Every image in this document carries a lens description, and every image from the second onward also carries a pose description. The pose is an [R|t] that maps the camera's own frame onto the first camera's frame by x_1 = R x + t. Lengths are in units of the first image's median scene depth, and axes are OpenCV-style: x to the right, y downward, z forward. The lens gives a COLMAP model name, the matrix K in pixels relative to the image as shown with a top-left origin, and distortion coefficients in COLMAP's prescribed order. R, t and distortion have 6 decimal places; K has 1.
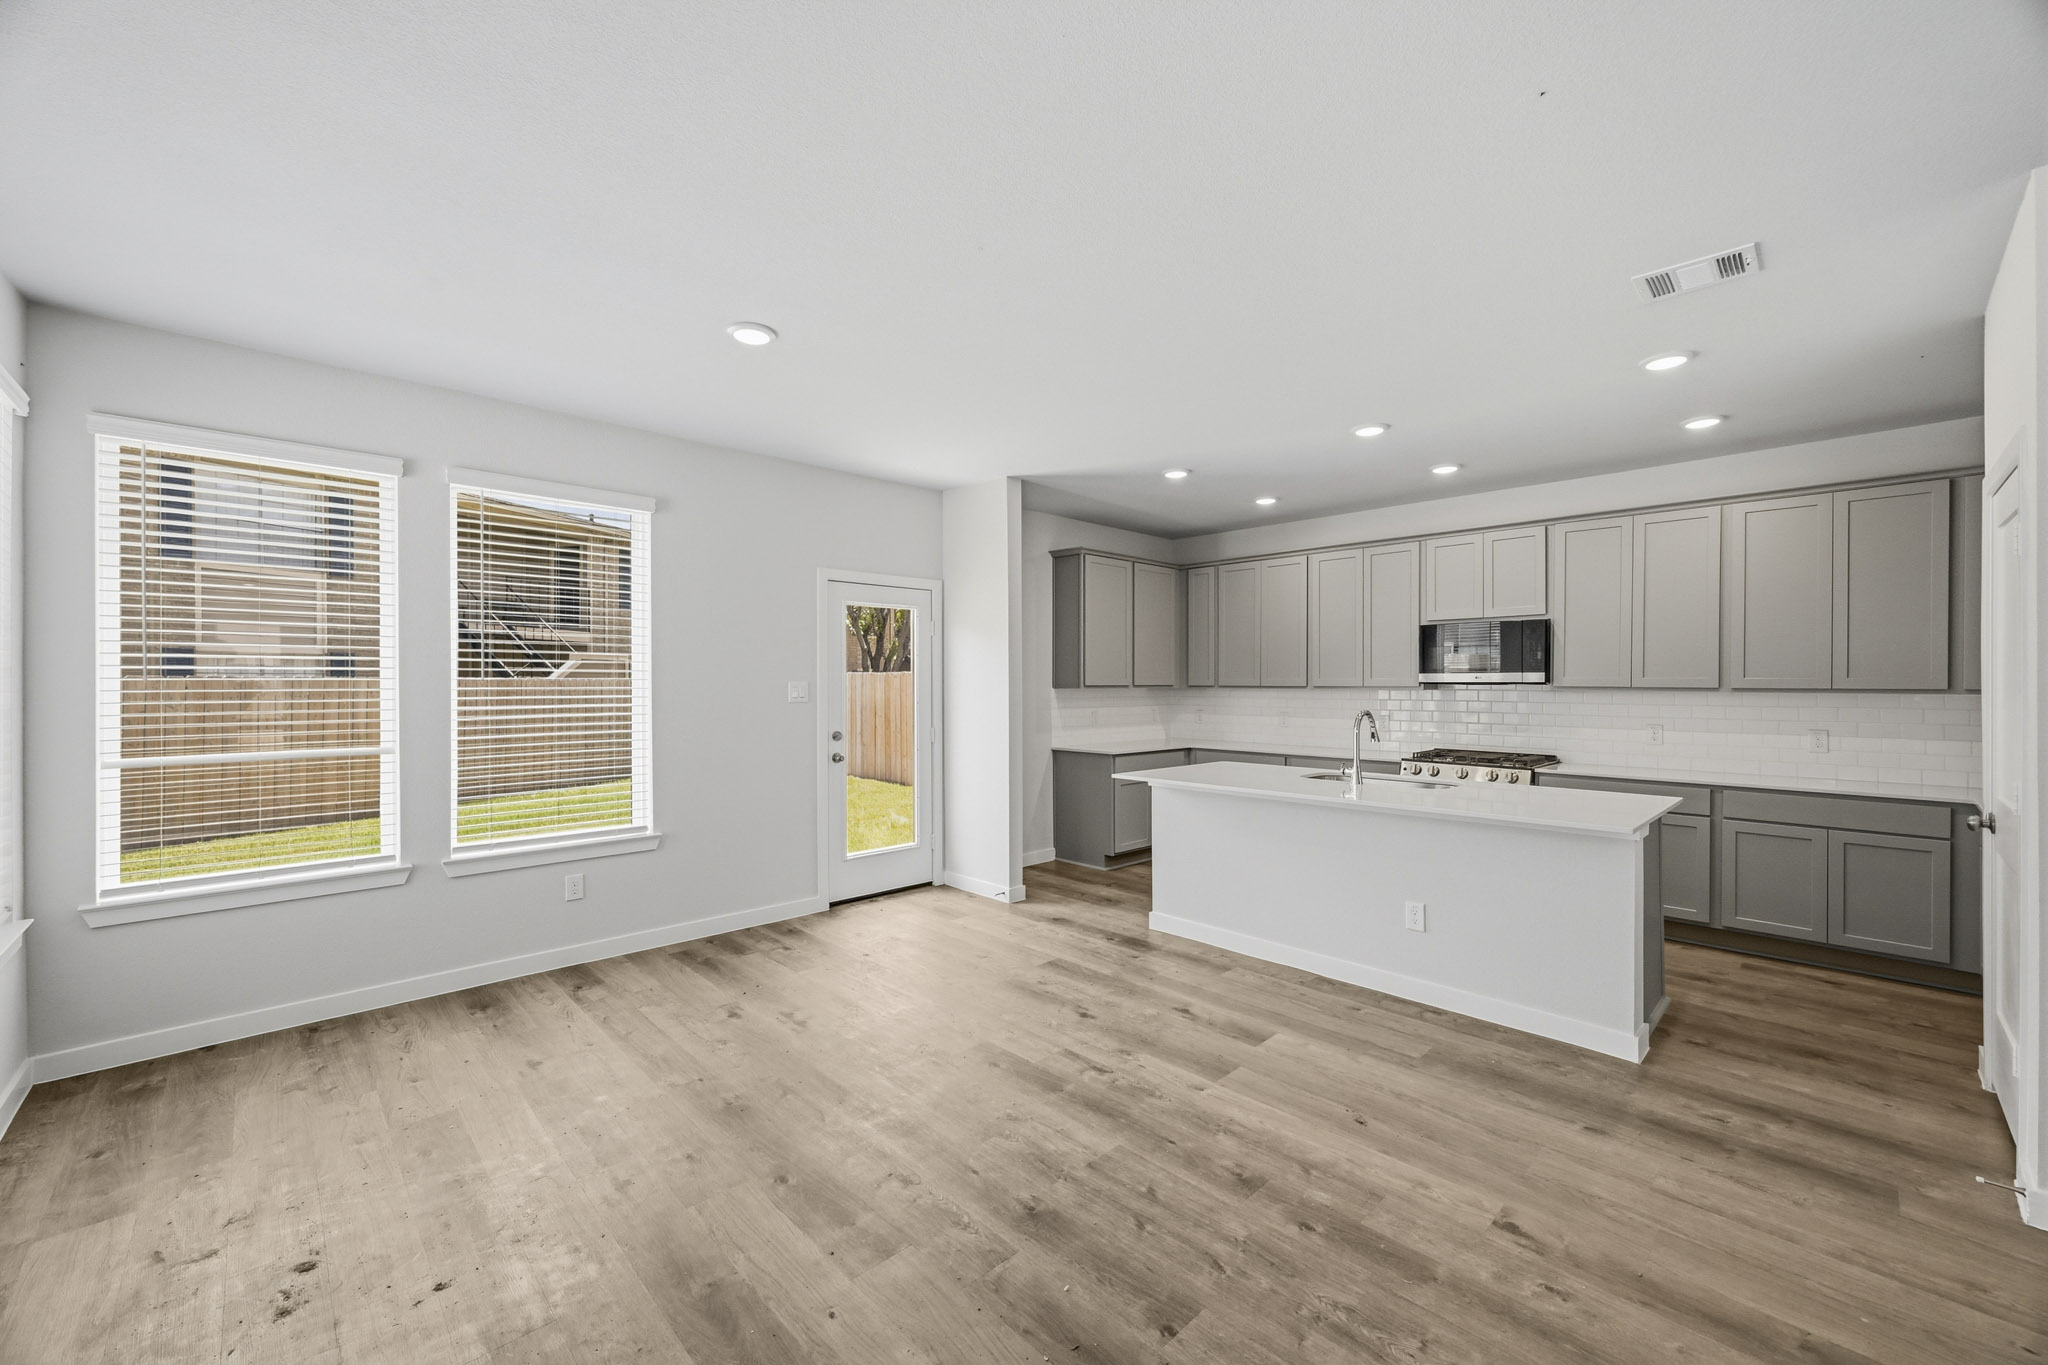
lens RADIAL K [[807.9, 0, 1027.0], [0, 807.9, 687.1], [0, 0, 1]] dist [-0.001441, 0.000960]
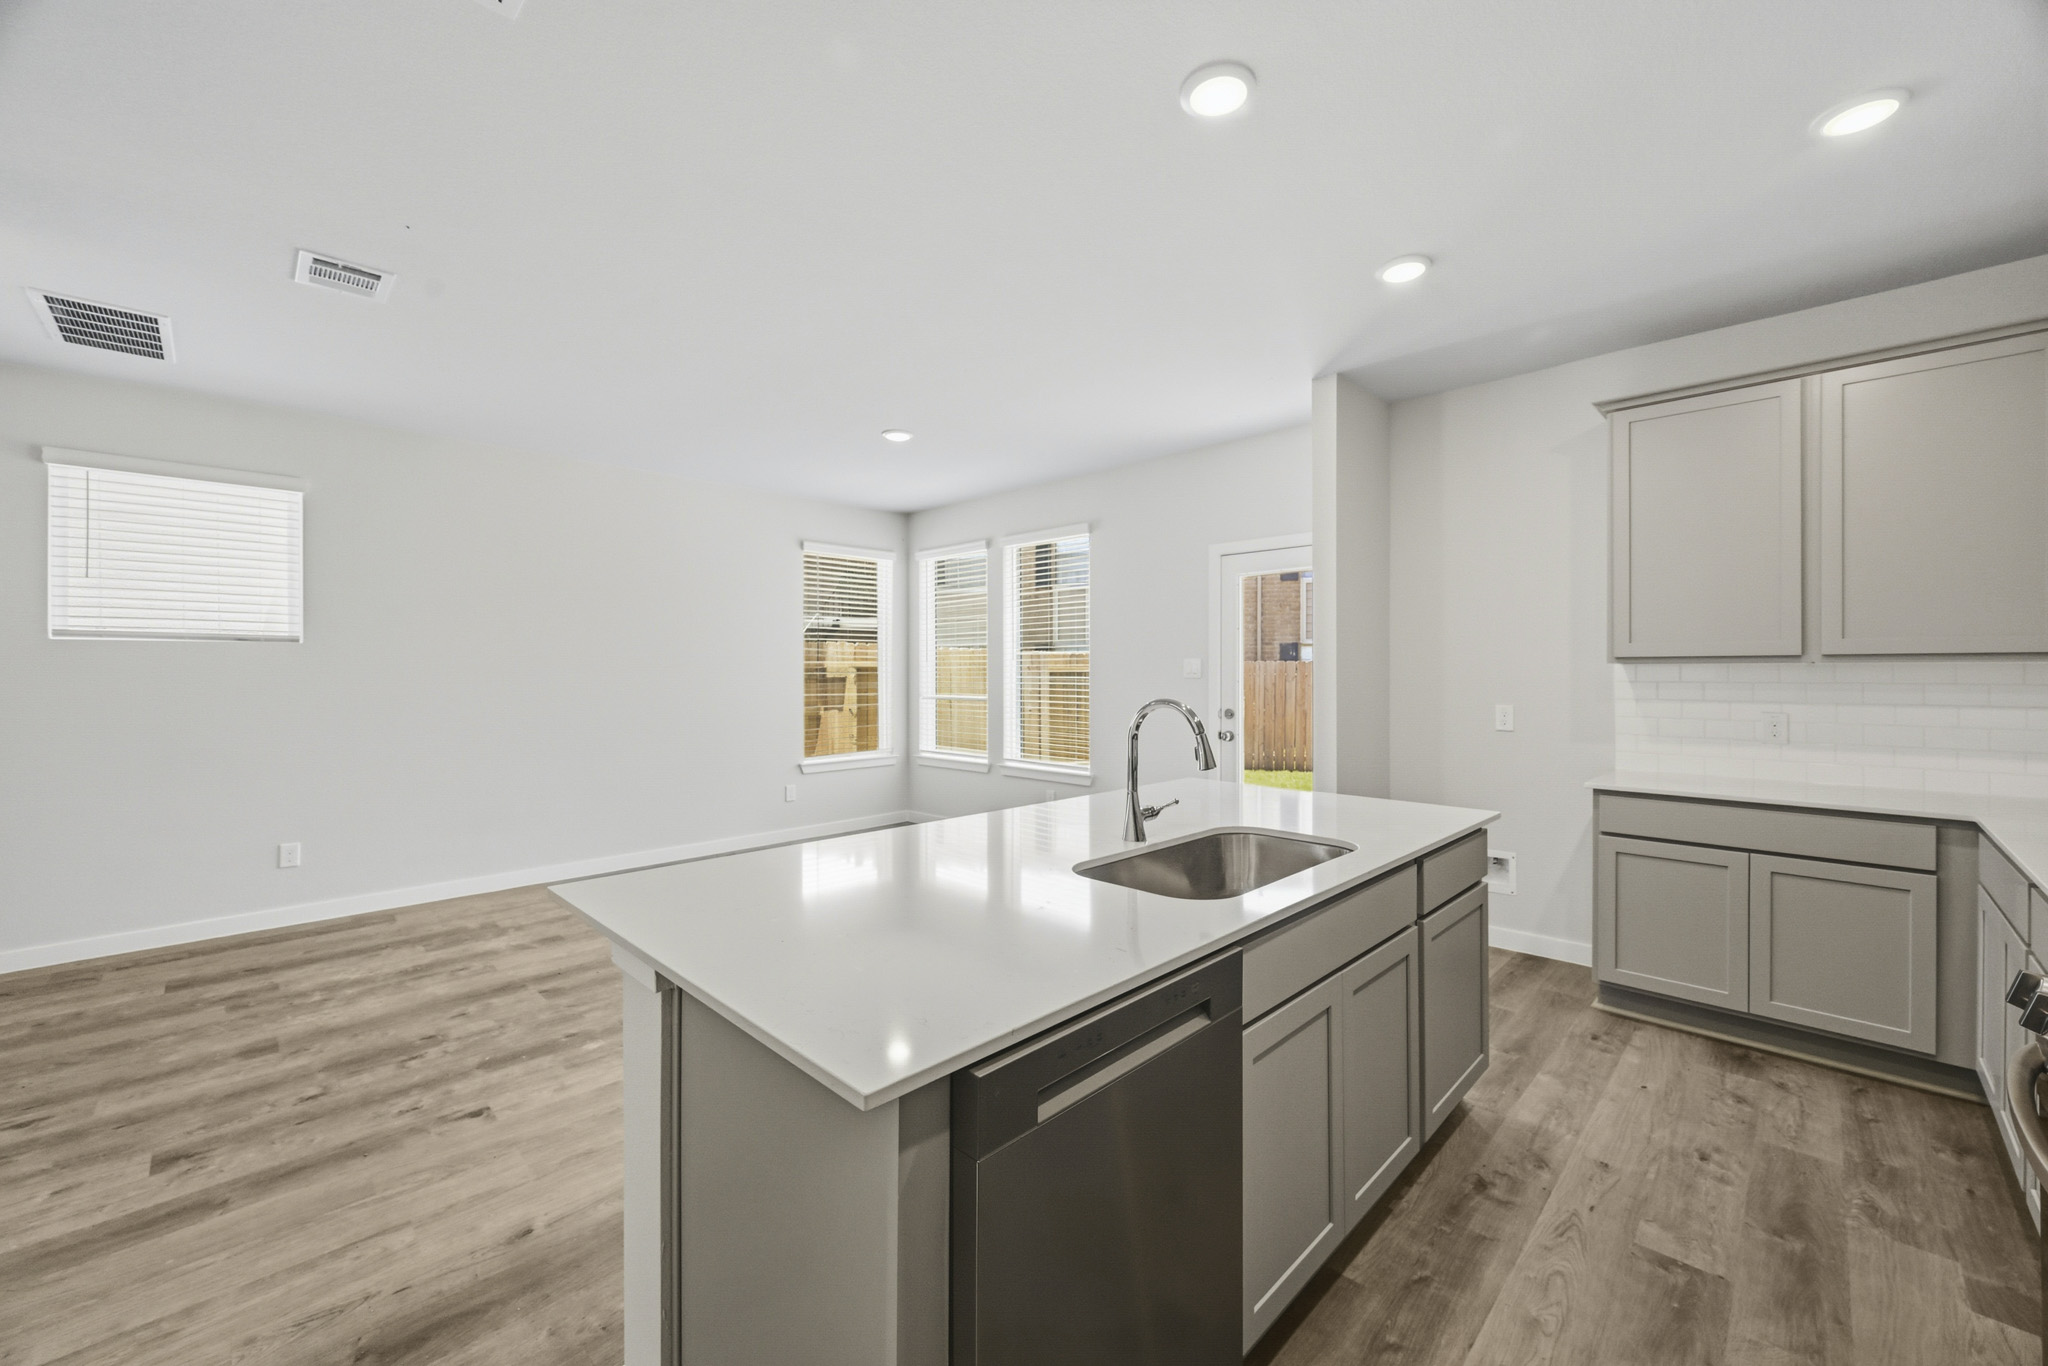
lens RADIAL K [[807.9, 0, 1016.7], [0, 807.9, 685.7], [0, 0, 1]] dist [-0.001441, 0.000960]
pose [[0.013835, 0.018001, -0.999742, 0.915116], [-0.002499, 0.999835, 0.017968, 0.012416], [0.999901, 0.002250, 0.013878, 0.913214]]
